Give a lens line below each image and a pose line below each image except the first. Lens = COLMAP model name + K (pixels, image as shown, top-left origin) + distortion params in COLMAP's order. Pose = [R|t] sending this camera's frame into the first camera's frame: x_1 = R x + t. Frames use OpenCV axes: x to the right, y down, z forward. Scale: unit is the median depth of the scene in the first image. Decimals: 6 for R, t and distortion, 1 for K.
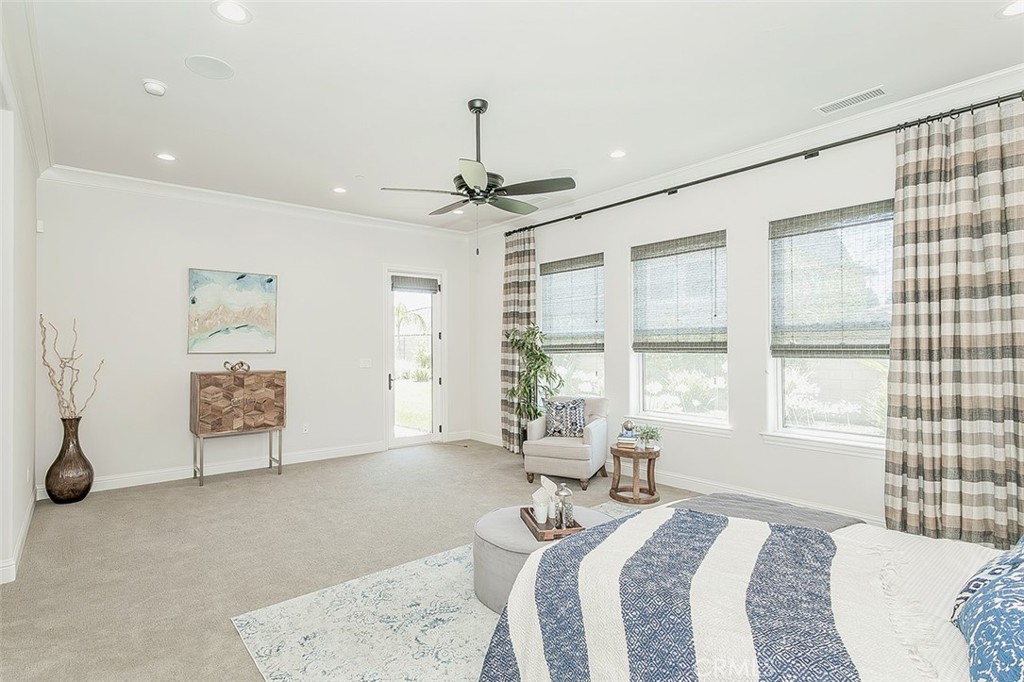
lens RADIAL K [[524.1, 0, 511.3], [0, 524.1, 338.5], [0, 0, 1]] dist [0.003152, 0.001150]
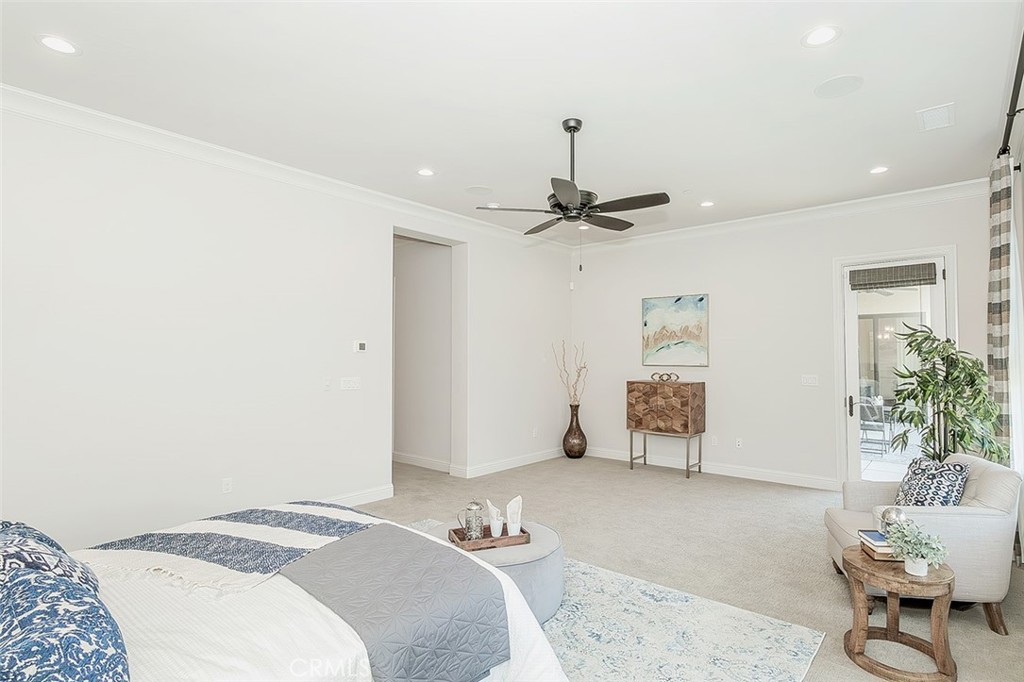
lens RADIAL K [[524.1, 0, 512.2], [0, 524.1, 347.8], [0, 0, 1]] dist [0.003152, 0.001150]
pose [[0.179549, -0.015208, -0.983631, 0.595716], [0.014257, 0.999816, -0.012856, -0.002237], [0.983646, -0.011715, 0.179733, 0.466715]]
